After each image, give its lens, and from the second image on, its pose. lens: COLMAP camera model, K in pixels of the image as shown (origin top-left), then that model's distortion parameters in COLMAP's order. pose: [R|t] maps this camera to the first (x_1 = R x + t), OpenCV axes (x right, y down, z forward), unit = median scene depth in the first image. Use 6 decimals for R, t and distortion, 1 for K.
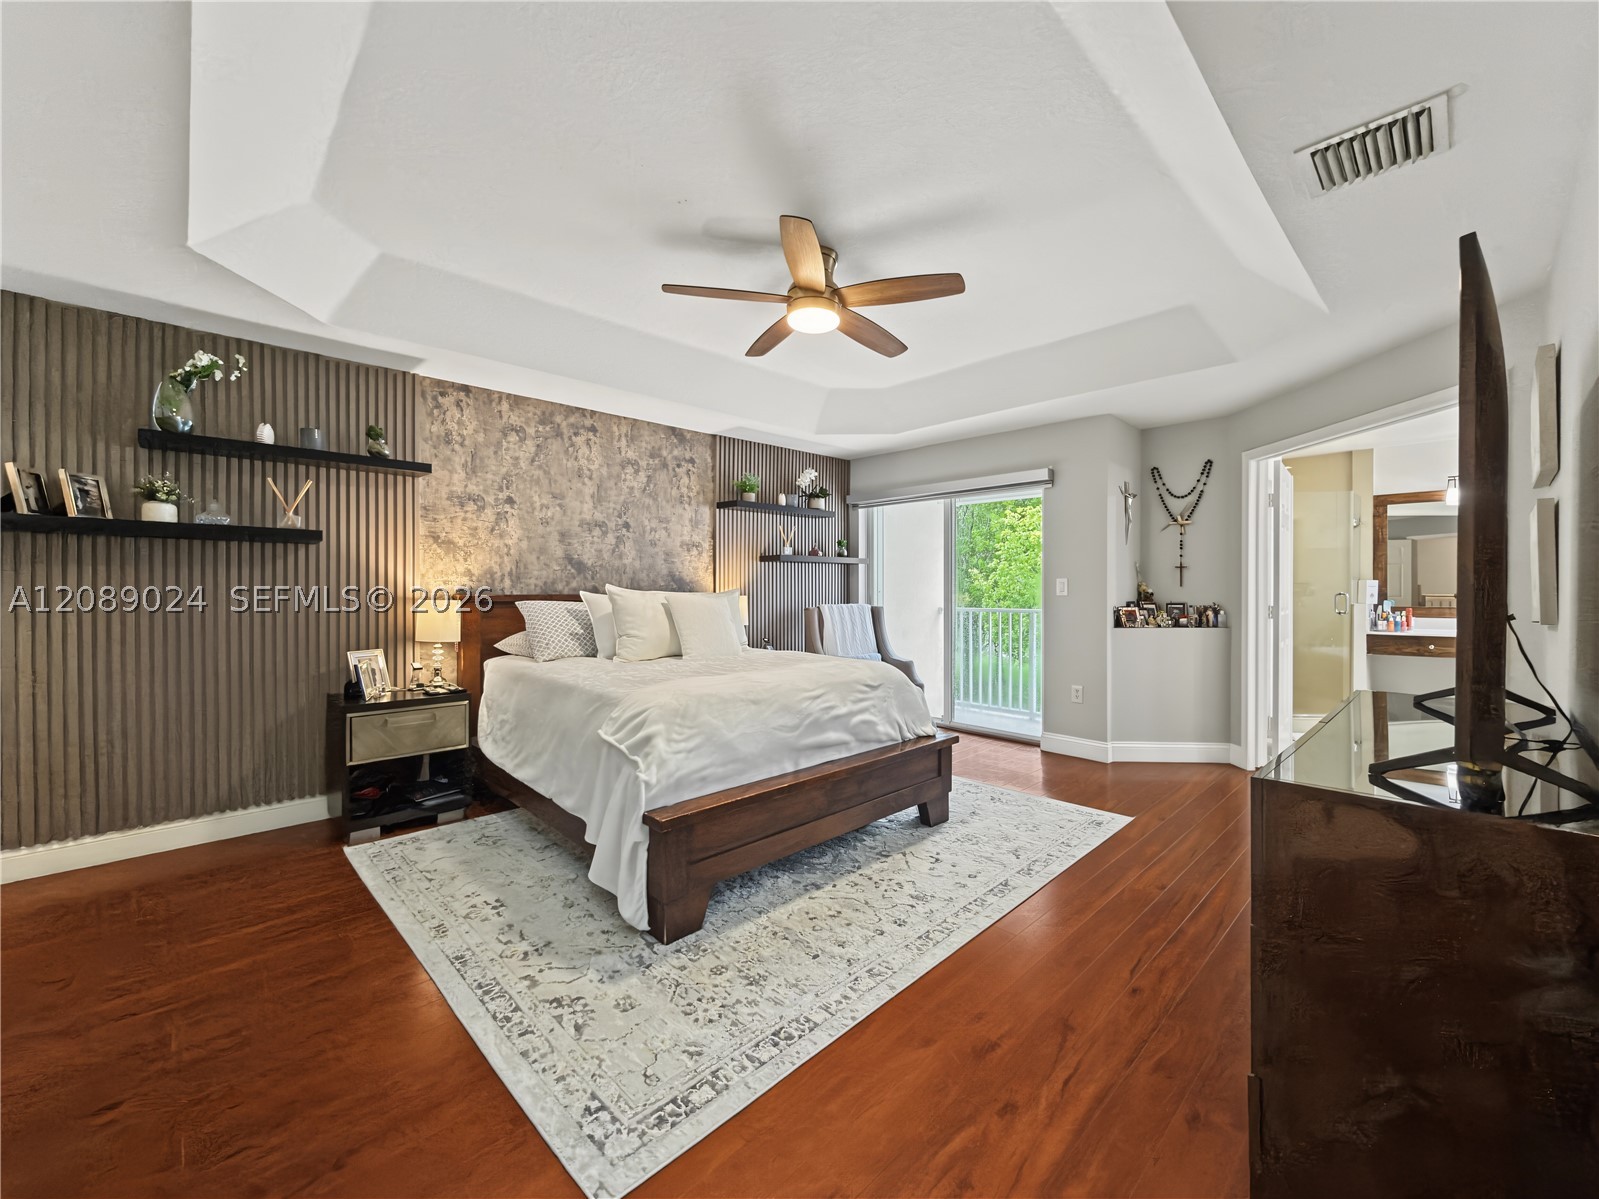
lens RADIAL K [[661.8, 0, 814.2], [0, 661.8, 590.6], [0, 0, 1]] dist [-0.005834, 0.001017]
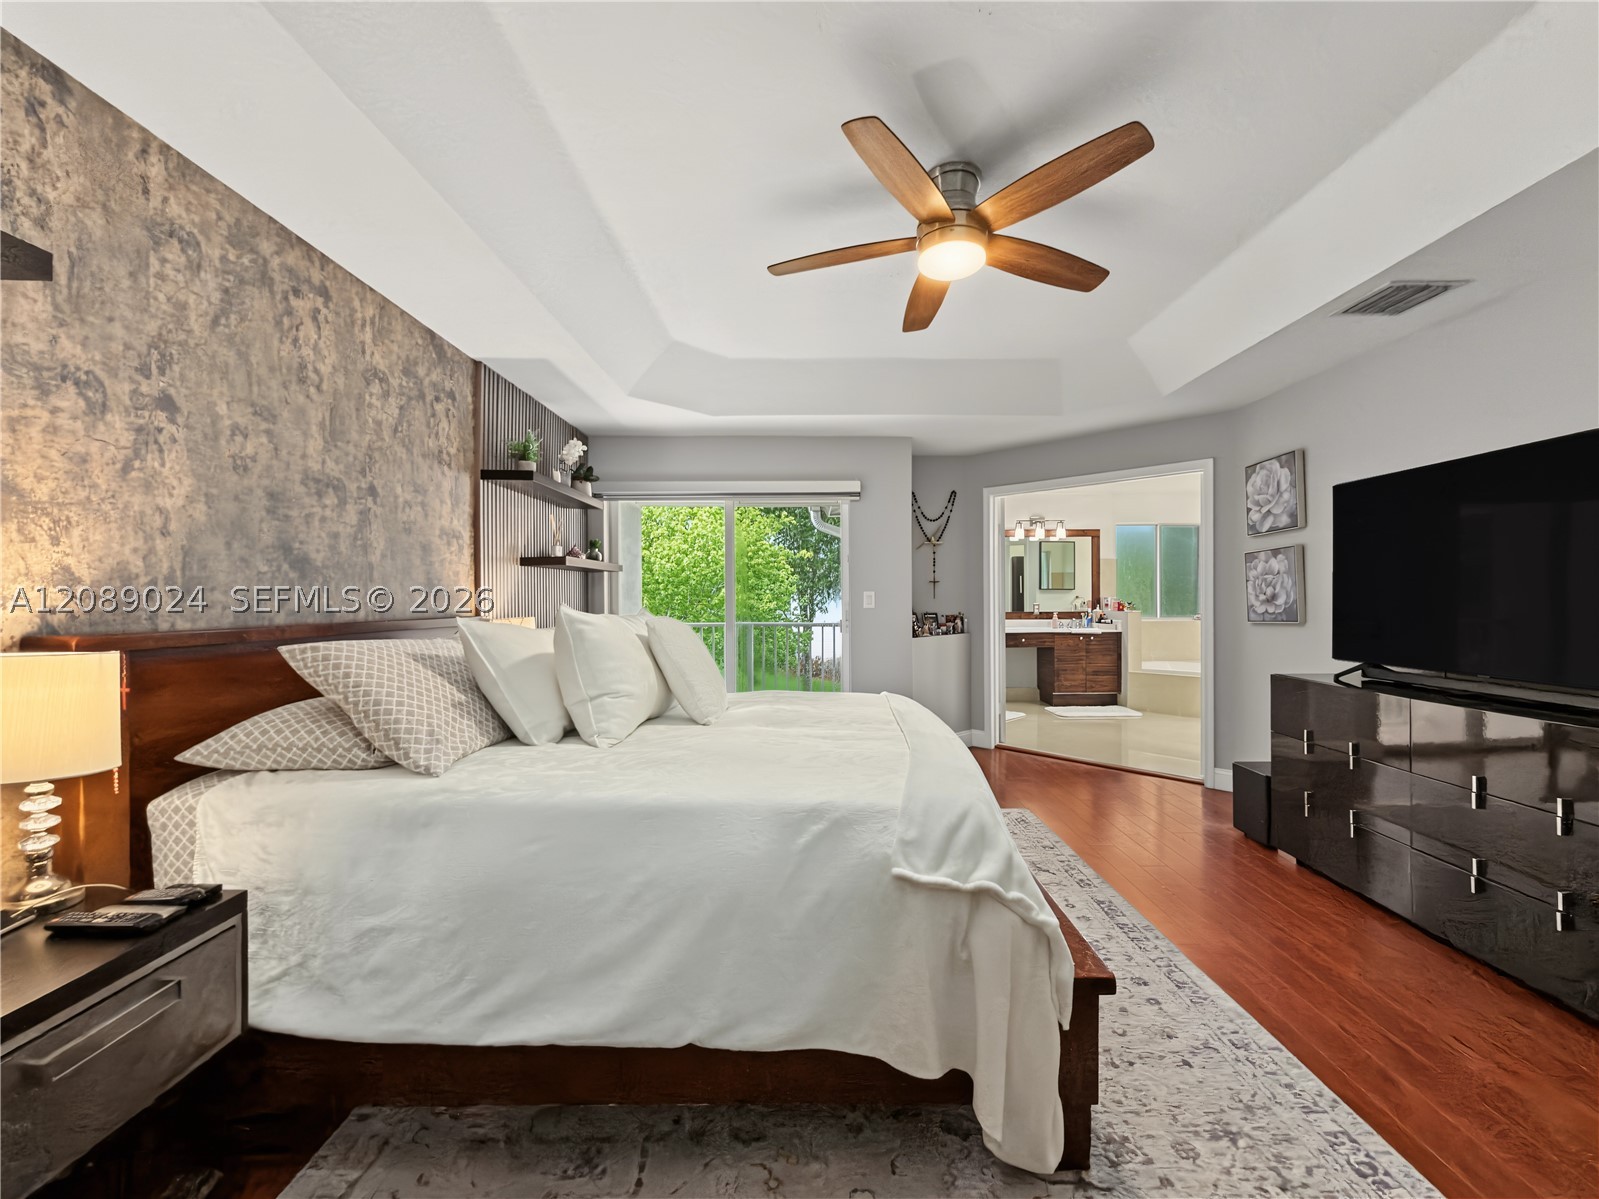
lens RADIAL K [[661.8, 0, 835.8], [0, 661.8, 599.2], [0, 0, 1]] dist [-0.005834, 0.001017]
pose [[0.685042, -0.007287, 0.728467, -0.488717], [0.009947, 0.999950, 0.000650, -0.009311], [-0.728436, 0.006801, 0.685080, 0.424243]]
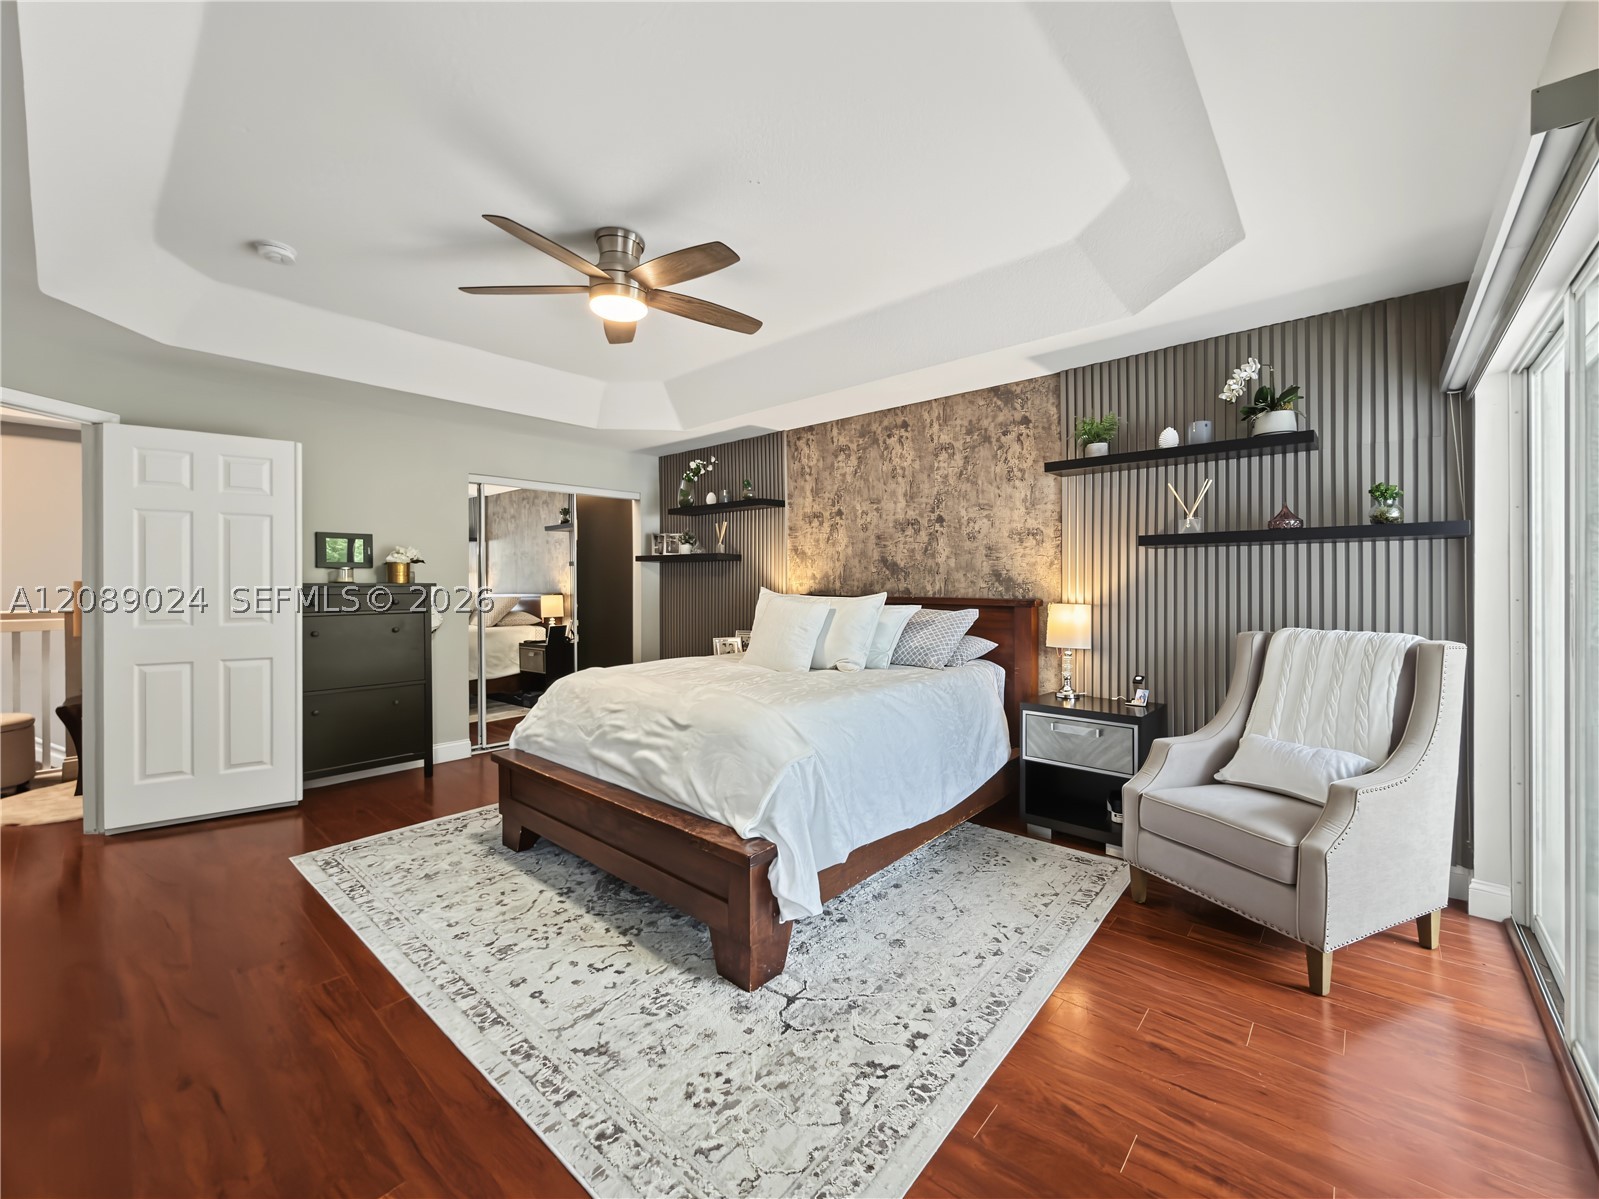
lens RADIAL K [[661.8, 0, 793.8], [0, 661.8, 583.3], [0, 0, 1]] dist [-0.005834, 0.001017]
pose [[0.043094, 0.001399, -0.999070, 0.700387], [-0.001405, 0.999998, 0.001340, -0.016022], [0.999070, 0.001346, 0.043096, 0.897111]]
